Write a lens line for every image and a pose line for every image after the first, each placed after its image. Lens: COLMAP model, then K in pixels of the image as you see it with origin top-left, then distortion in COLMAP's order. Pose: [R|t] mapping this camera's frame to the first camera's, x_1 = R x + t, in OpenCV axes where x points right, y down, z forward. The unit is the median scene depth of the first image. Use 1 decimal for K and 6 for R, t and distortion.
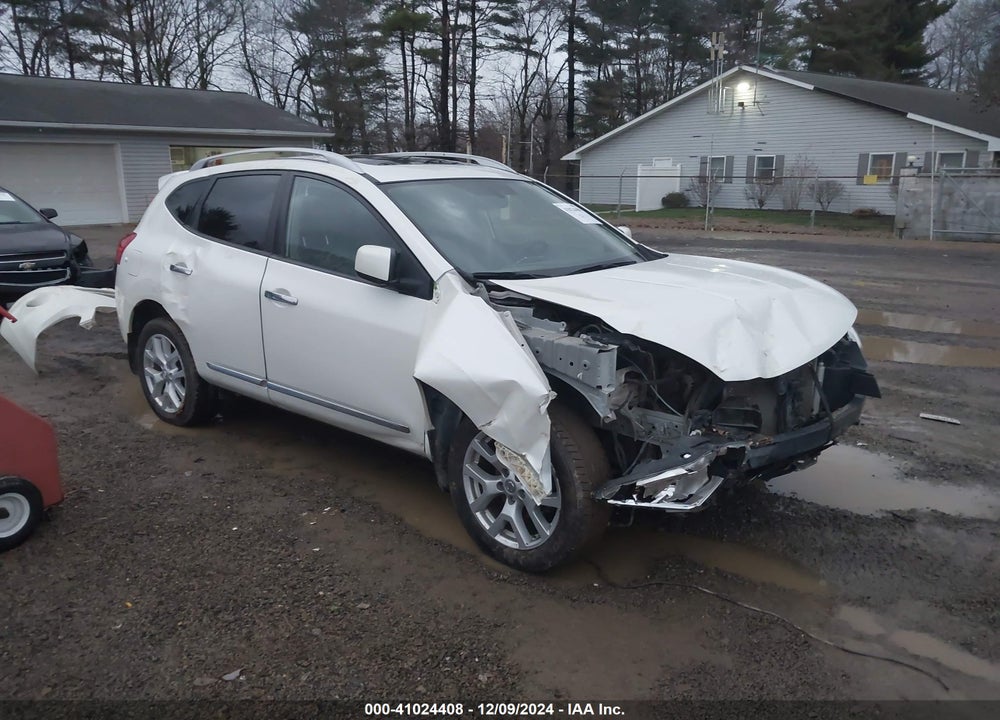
lens RADIAL K [[810.5, 0, 501.3], [0, 810.5, 305.4], [0, 0, 1]] dist [0.015297, 0.002650]
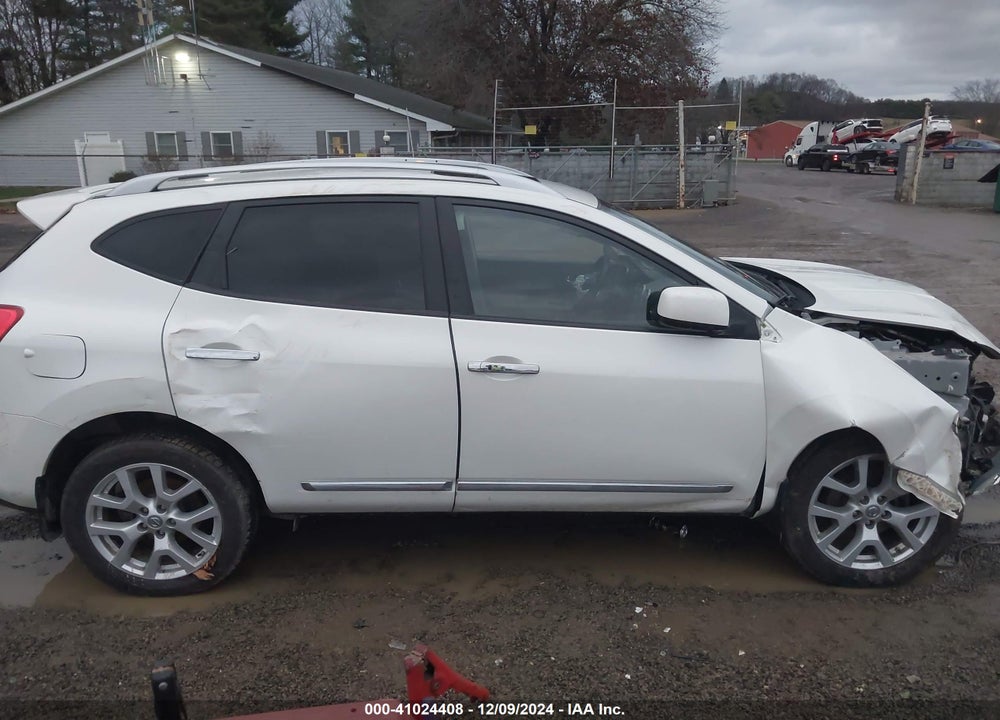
lens RADIAL K [[796.0, 0, 501.2], [0, 796.0, 346.7], [0, 0, 1]] dist [0.002531, -0.010516]
pose [[0.735661, -0.169058, 0.655913, -0.744780], [0.111859, 0.985379, 0.128517, -0.121989], [-0.668050, -0.021175, 0.743815, 0.466539]]
